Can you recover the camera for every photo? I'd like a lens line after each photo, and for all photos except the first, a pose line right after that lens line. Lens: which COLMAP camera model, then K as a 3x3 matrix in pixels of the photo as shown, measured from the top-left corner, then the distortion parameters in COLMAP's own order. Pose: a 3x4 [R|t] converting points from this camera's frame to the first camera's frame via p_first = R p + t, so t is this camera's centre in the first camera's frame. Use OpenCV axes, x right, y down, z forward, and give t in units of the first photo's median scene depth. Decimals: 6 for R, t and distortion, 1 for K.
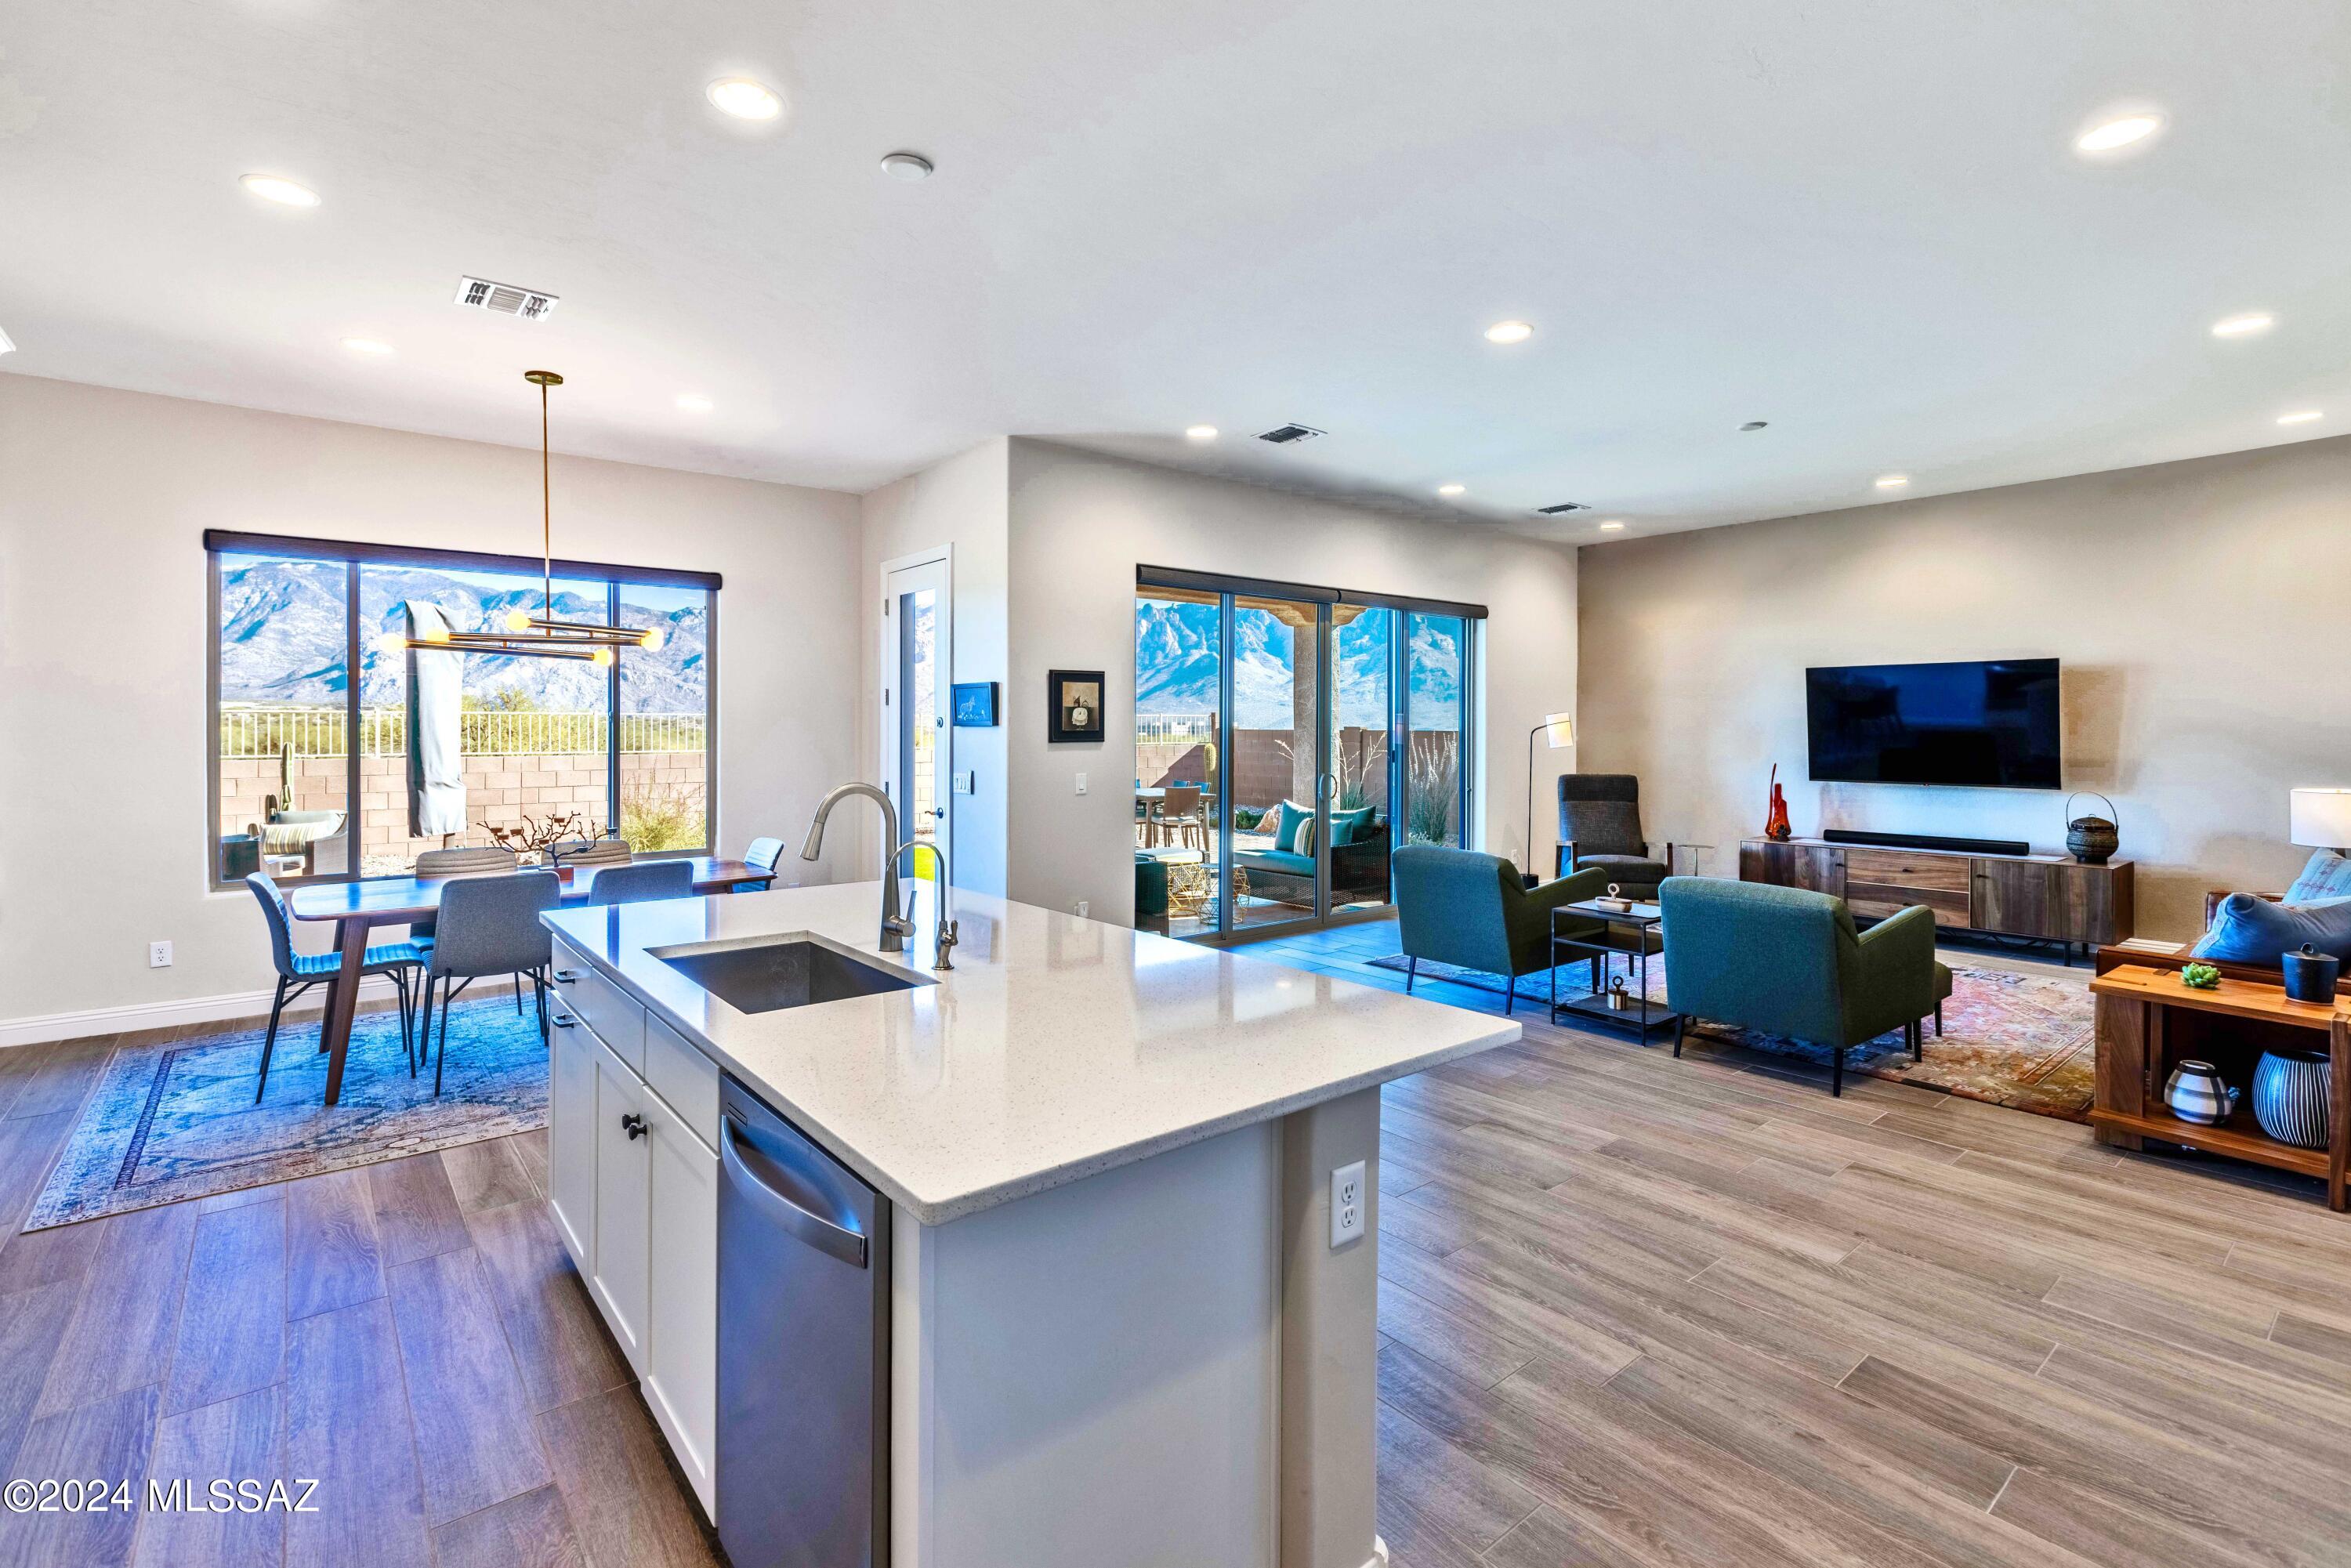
lens RADIAL K [[1069.3, 0, 1177.6], [0, 1069.3, 730.0], [0, 0, 1]] dist [0.004607, 0.001377]
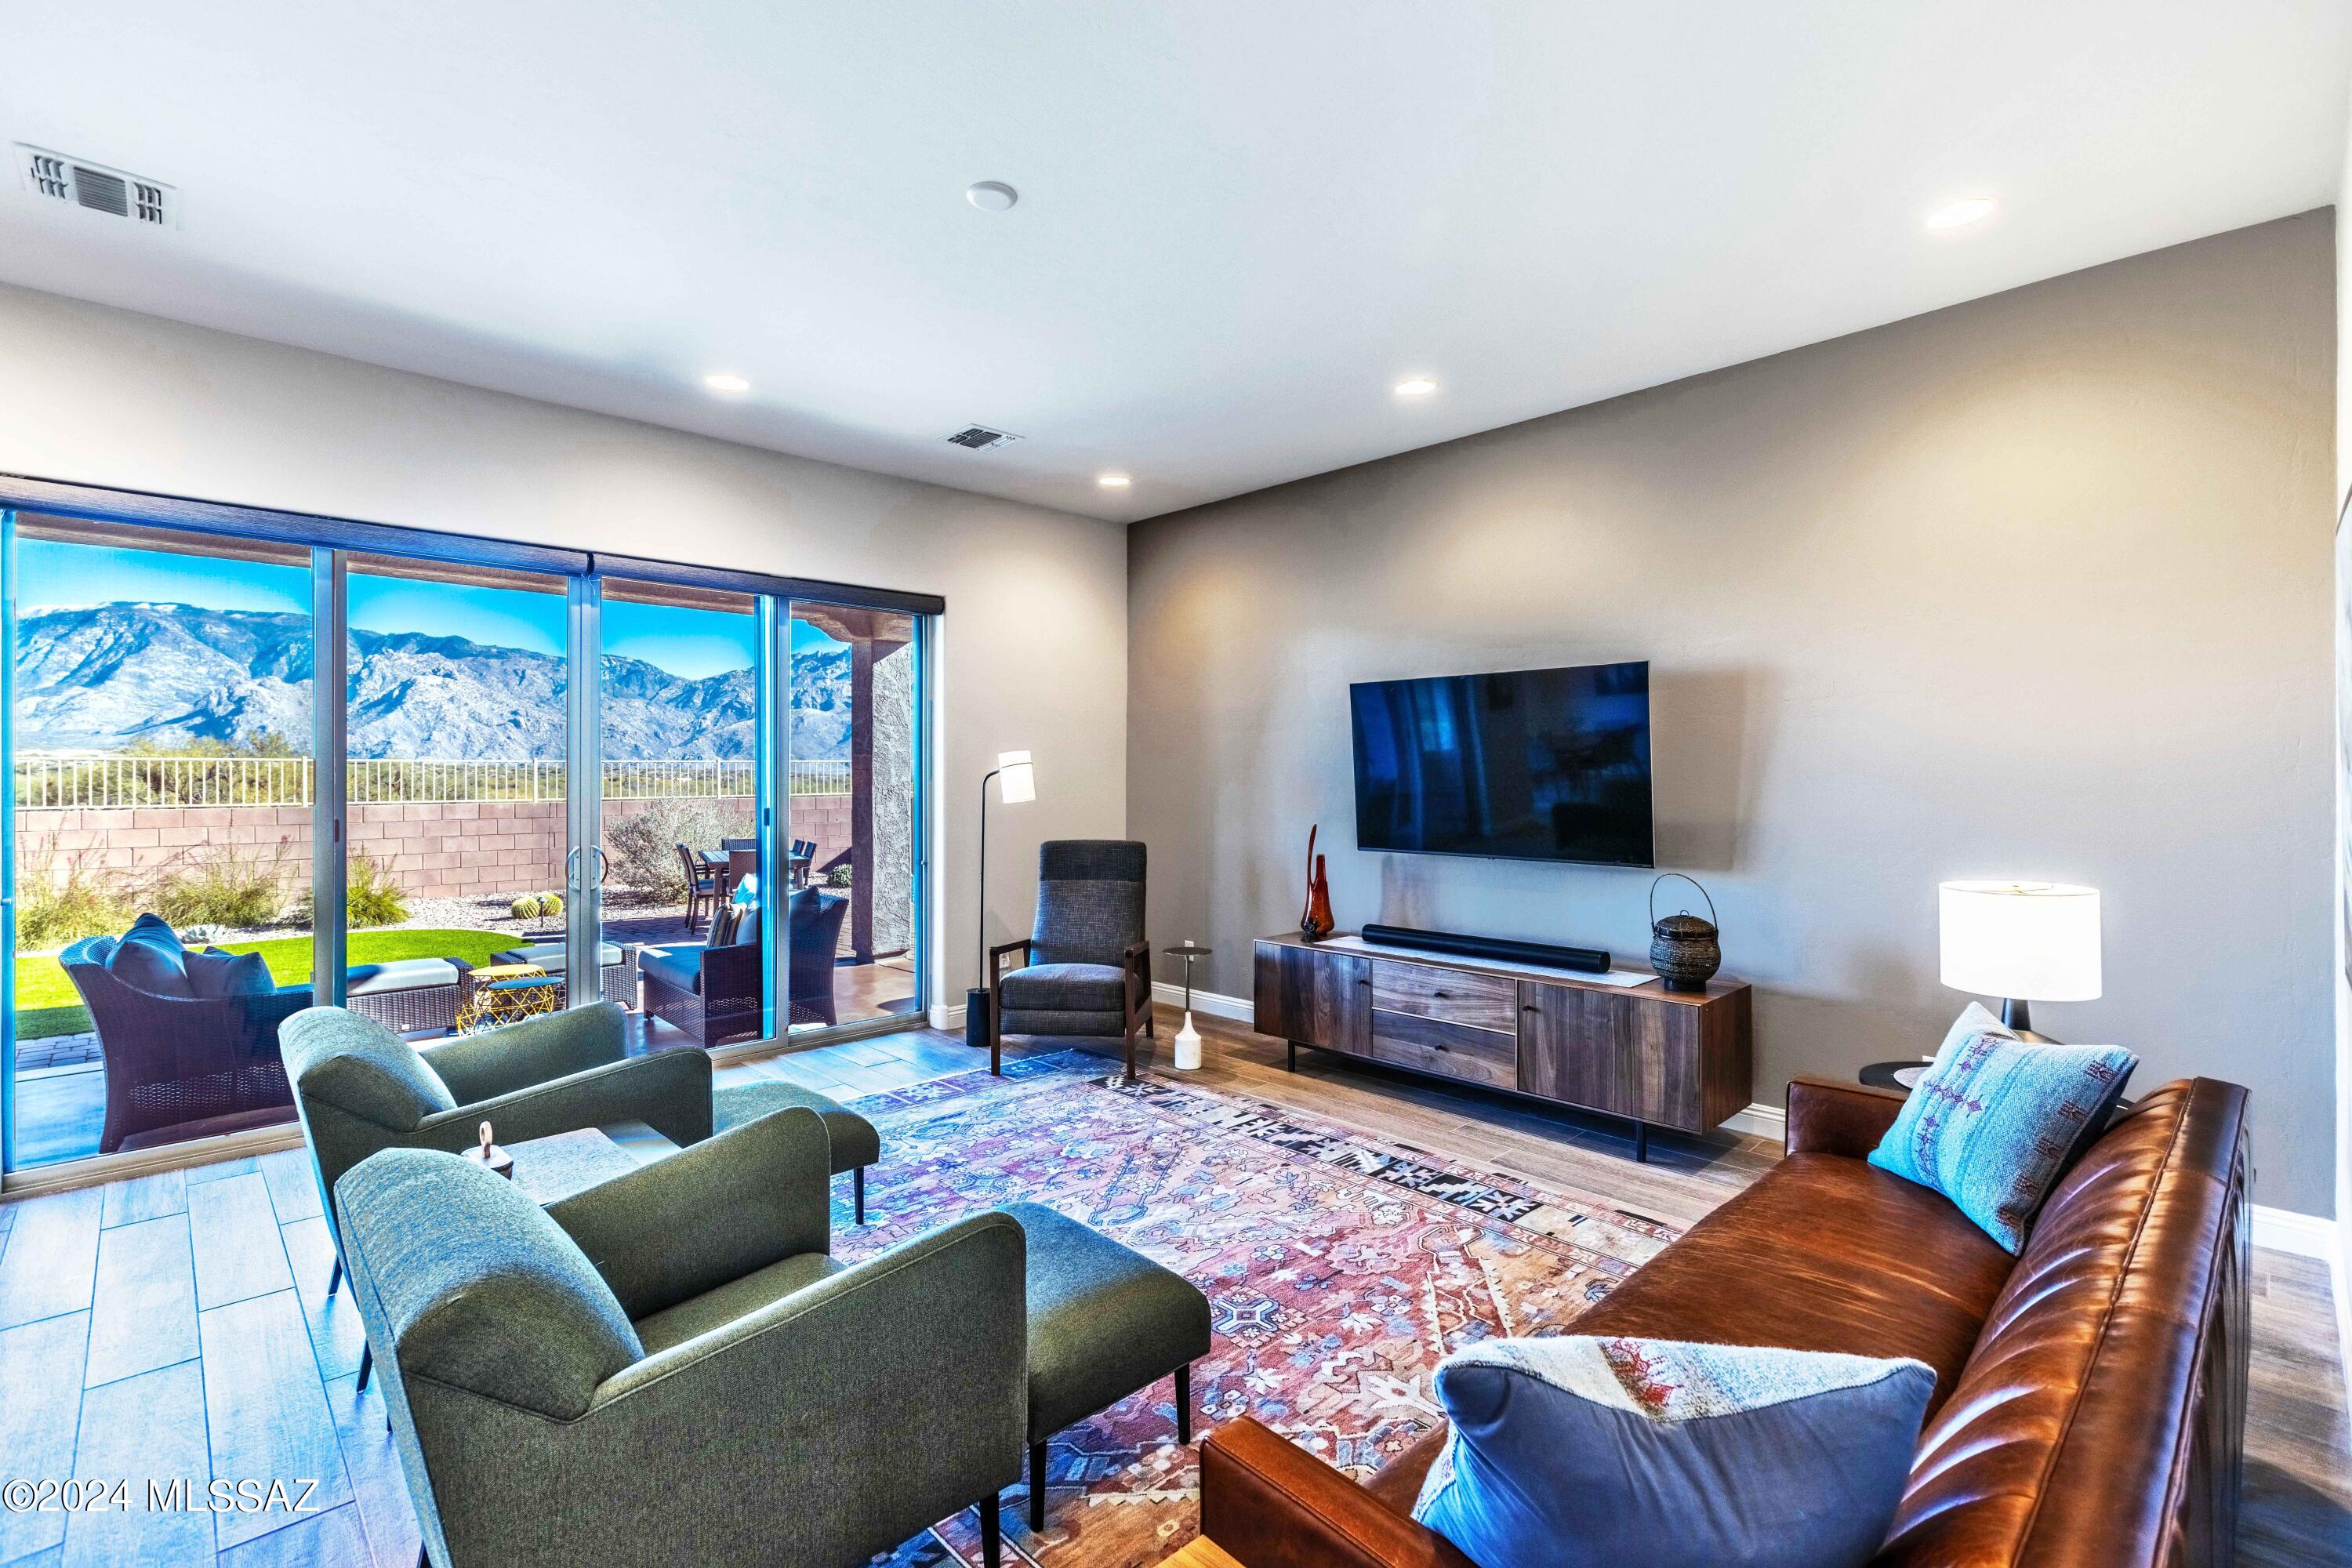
lens RADIAL K [[1069.8, 0, 1160.3], [0, 1069.8, 770.4], [0, 0, 1]] dist [0.004607, 0.001377]
pose [[0.998452, -0.001160, 0.055605, 0.427845], [0.001564, 0.999973, -0.007227, 0.001128], [-0.055595, 0.007303, 0.998427, 0.330897]]
